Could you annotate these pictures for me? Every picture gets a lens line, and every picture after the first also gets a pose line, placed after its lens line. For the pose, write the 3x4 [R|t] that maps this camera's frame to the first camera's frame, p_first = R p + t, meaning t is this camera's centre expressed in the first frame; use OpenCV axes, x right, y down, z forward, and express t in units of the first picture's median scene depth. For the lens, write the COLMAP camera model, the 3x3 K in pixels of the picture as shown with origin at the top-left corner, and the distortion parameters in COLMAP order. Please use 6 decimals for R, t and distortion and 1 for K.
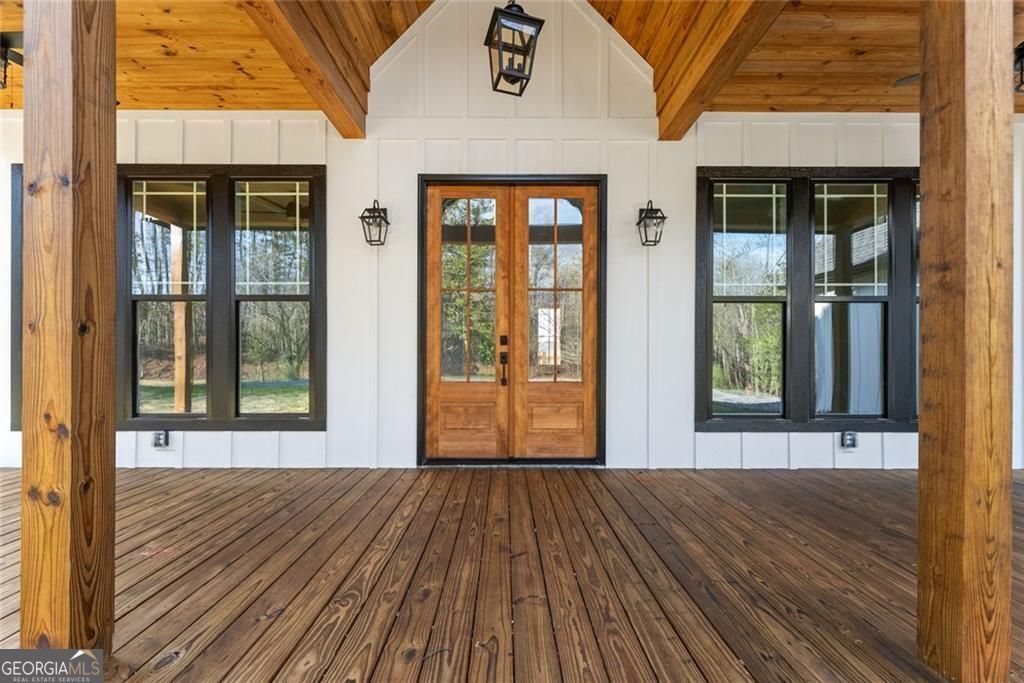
lens RADIAL K [[424.8, 0, 511.1], [0, 424.8, 352.7], [0, 0, 1]] dist [-0.001873, -0.000143]
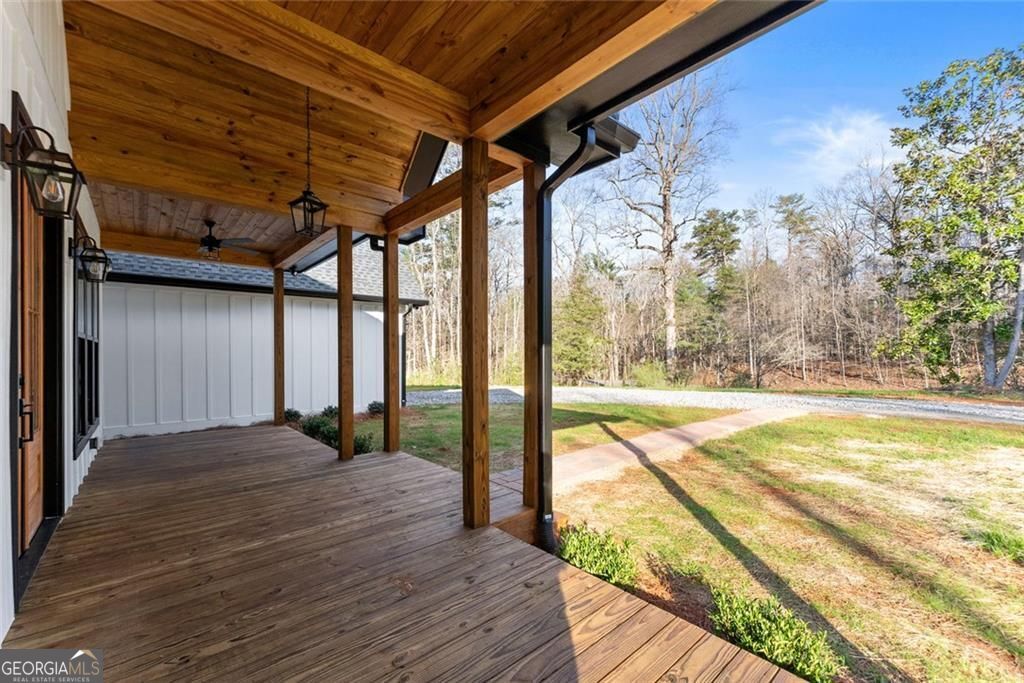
lens RADIAL K [[424.8, 0, 511.1], [0, 424.8, 352.7], [0, 0, 1]] dist [-0.001873, -0.000143]
pose [[-0.654453, 0.004325, 0.756090, -1.609686], [-0.002078, 0.999970, -0.007518, -0.113470], [-0.756100, -0.006491, -0.654424, 1.309785]]
